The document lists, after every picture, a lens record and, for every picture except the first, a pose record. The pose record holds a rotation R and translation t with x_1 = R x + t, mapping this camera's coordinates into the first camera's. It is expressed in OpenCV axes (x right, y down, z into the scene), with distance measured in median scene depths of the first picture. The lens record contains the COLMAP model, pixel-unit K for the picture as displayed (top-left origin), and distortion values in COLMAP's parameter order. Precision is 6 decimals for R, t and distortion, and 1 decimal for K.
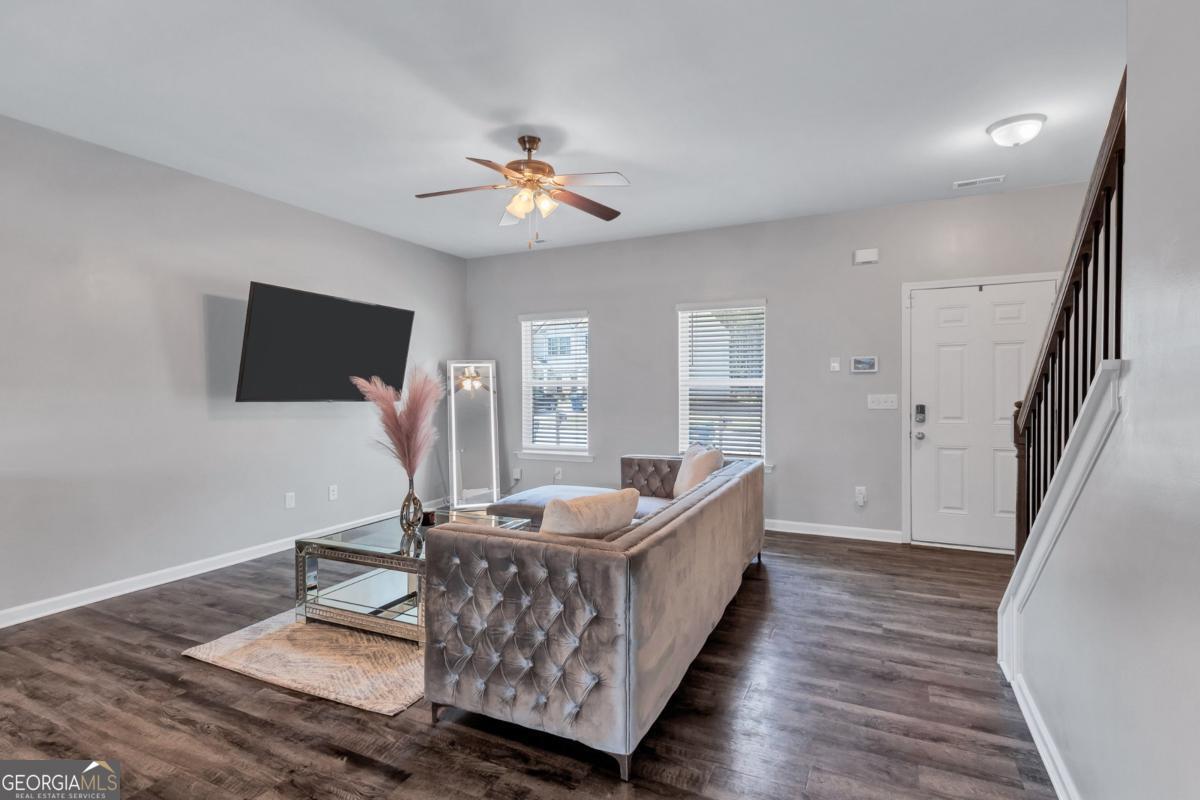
lens RADIAL K [[573.8, 0, 598.2], [0, 573.8, 395.1], [0, 0, 1]] dist [0.003142, 0.000173]
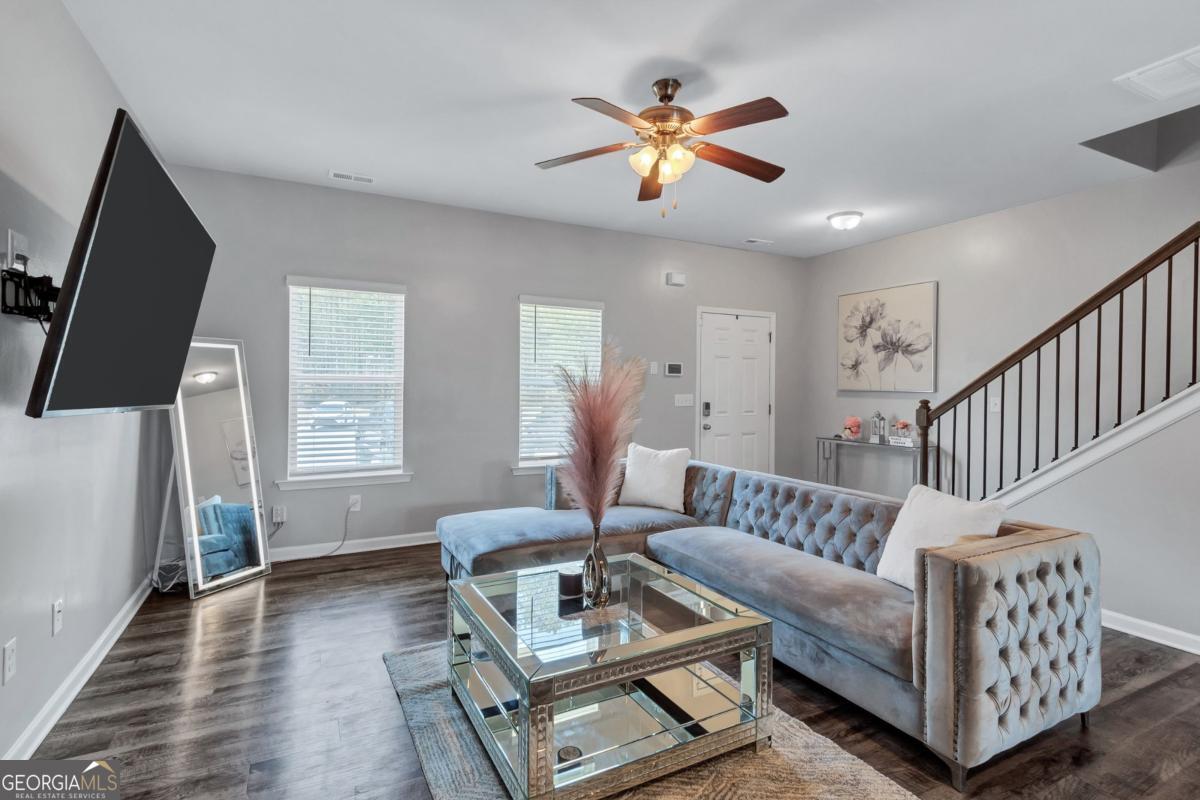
lens RADIAL K [[564.5, 0, 590.7], [0, 564.5, 386.4], [0, 0, 1]] dist [0.005658, -0.004095]
pose [[0.613620, 0.010347, 0.789534, -0.671816], [-0.000440, 0.999918, -0.012763, -0.003193], [-0.789602, 0.007484, 0.613574, 0.488688]]
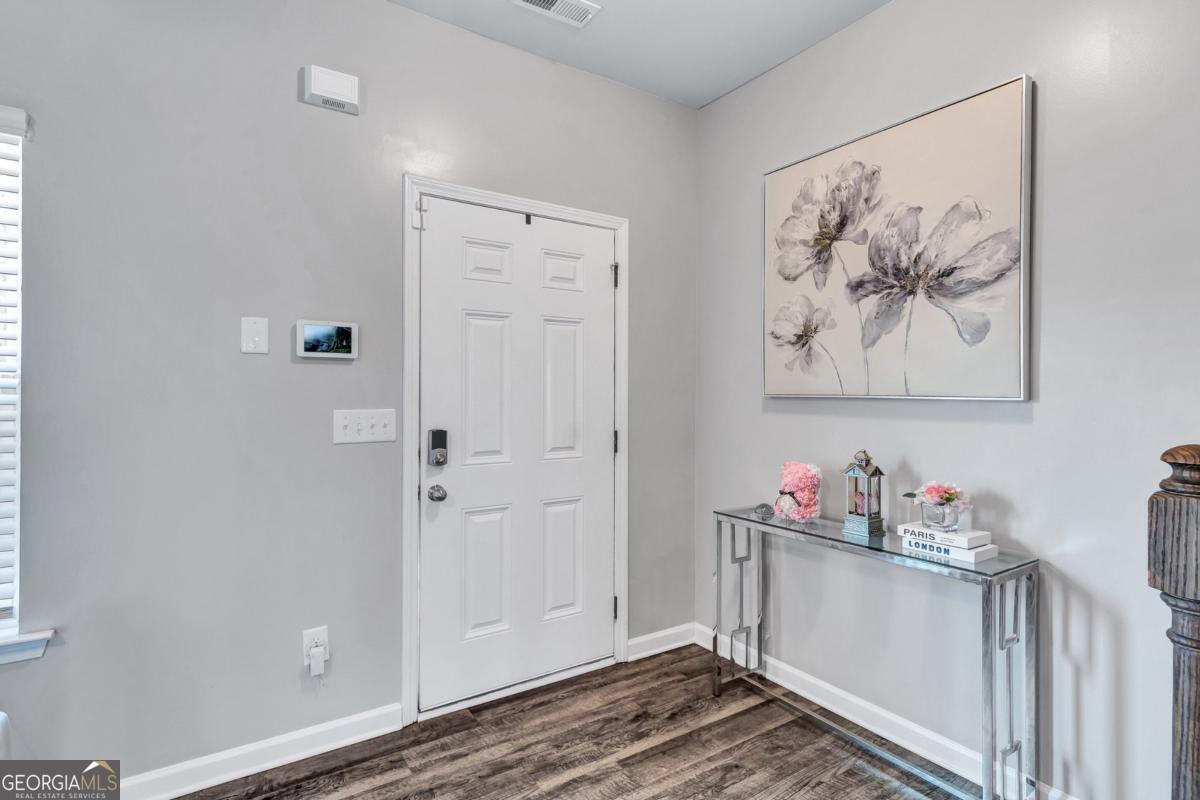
lens RADIAL K [[605.3, 0, 598.2], [0, 605.3, 390.3], [0, 0, 1]] dist [0.003332, -0.011292]
pose [[0.502345, 0.012335, 0.864579, 0.206725], [0.005312, 0.999835, -0.017351, -0.008224], [-0.864651, 0.013309, 0.502197, 0.704316]]
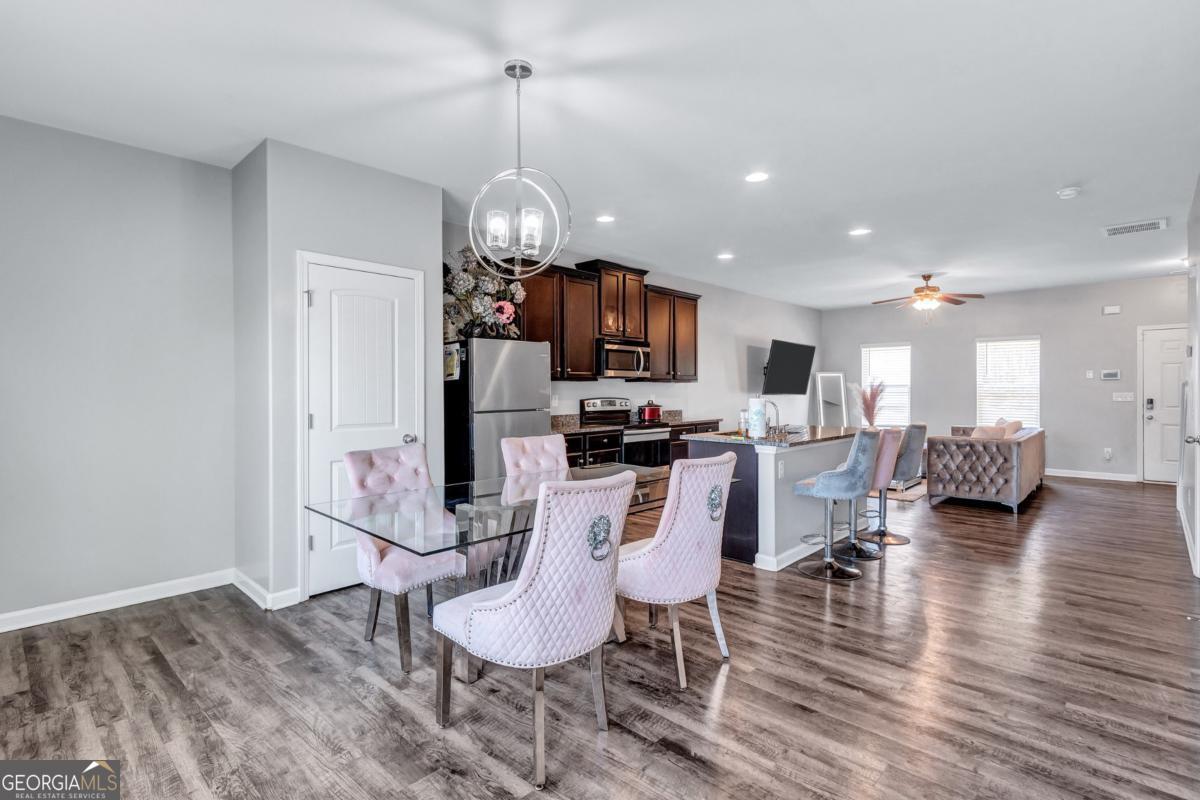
lens RADIAL K [[575.1, 0, 623.9], [0, 575.1, 393.5], [0, 0, 1]] dist [0.002316, 0.000065]
pose [[0.962138, 0.002272, -0.272553, -0.522814], [-0.004371, 0.999965, -0.007095, 0.022720], [0.272528, 0.008018, 0.962115, -1.181361]]
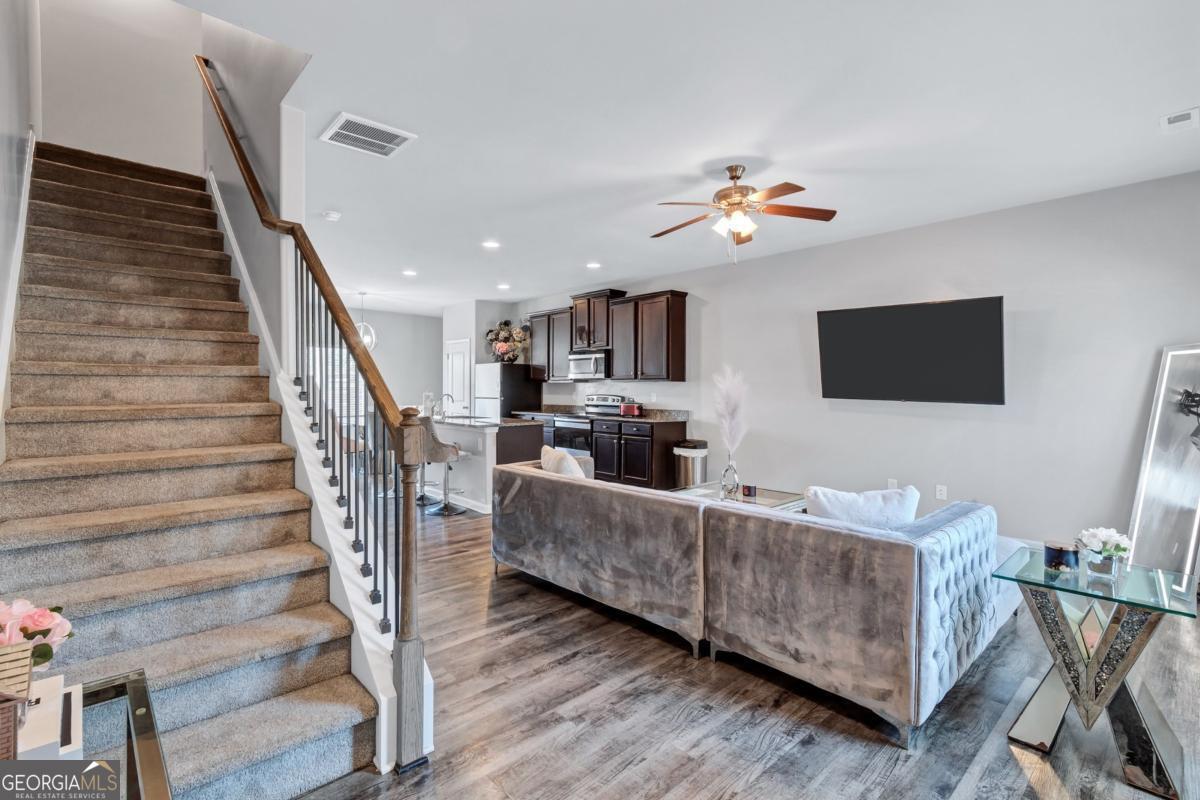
lens RADIAL K [[562.1, 0, 585.0], [0, 562.1, 390.8], [0, 0, 1]] dist [0.000278, -0.000692]
pose [[-0.374409, 0.006432, -0.927241, 0.840923], [-0.012141, 0.999856, 0.011838, -0.012611], [0.927184, 0.015690, -0.374277, 0.943432]]
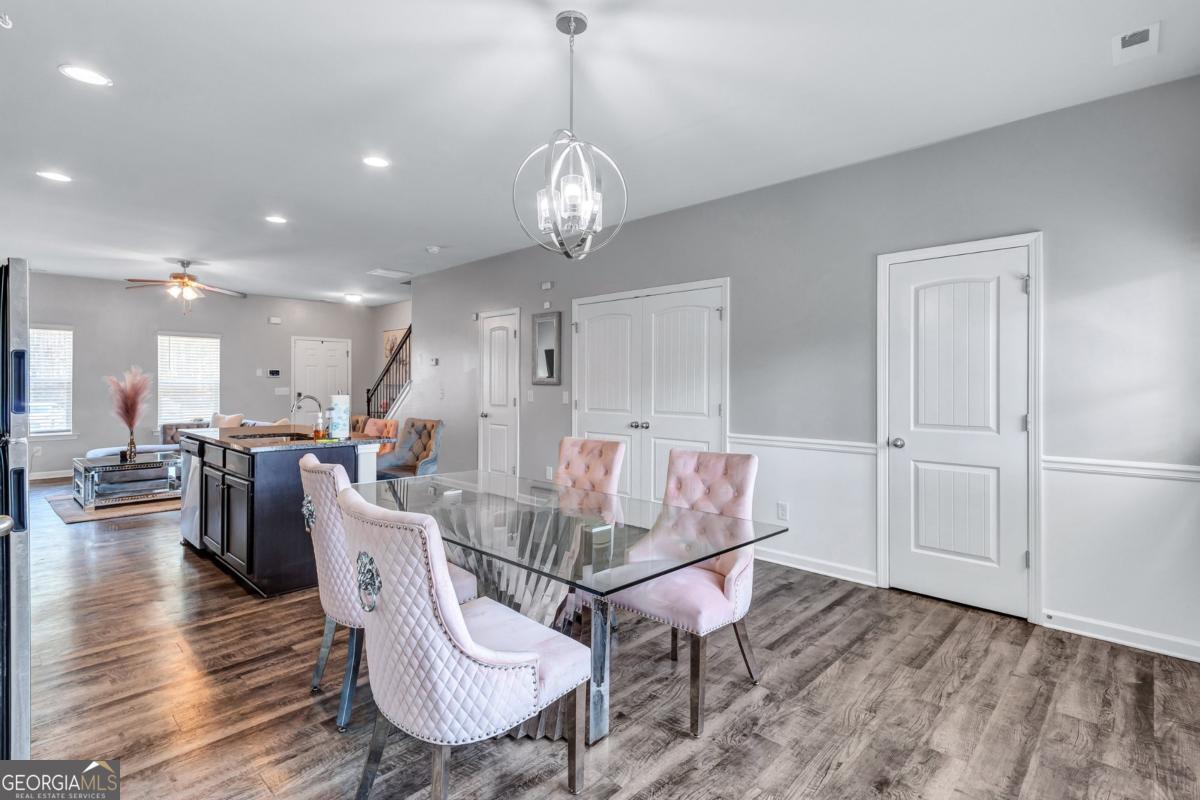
lens RADIAL K [[568.5, 0, 578.1], [0, 568.5, 385.7], [0, 0, 1]] dist [-0.000583, 0.000018]
pose [[0.320732, 0.002328, 0.947167, -1.304663], [0.010426, 0.999928, -0.005989, 0.017767], [-0.947113, 0.011796, 0.320685, -0.796472]]
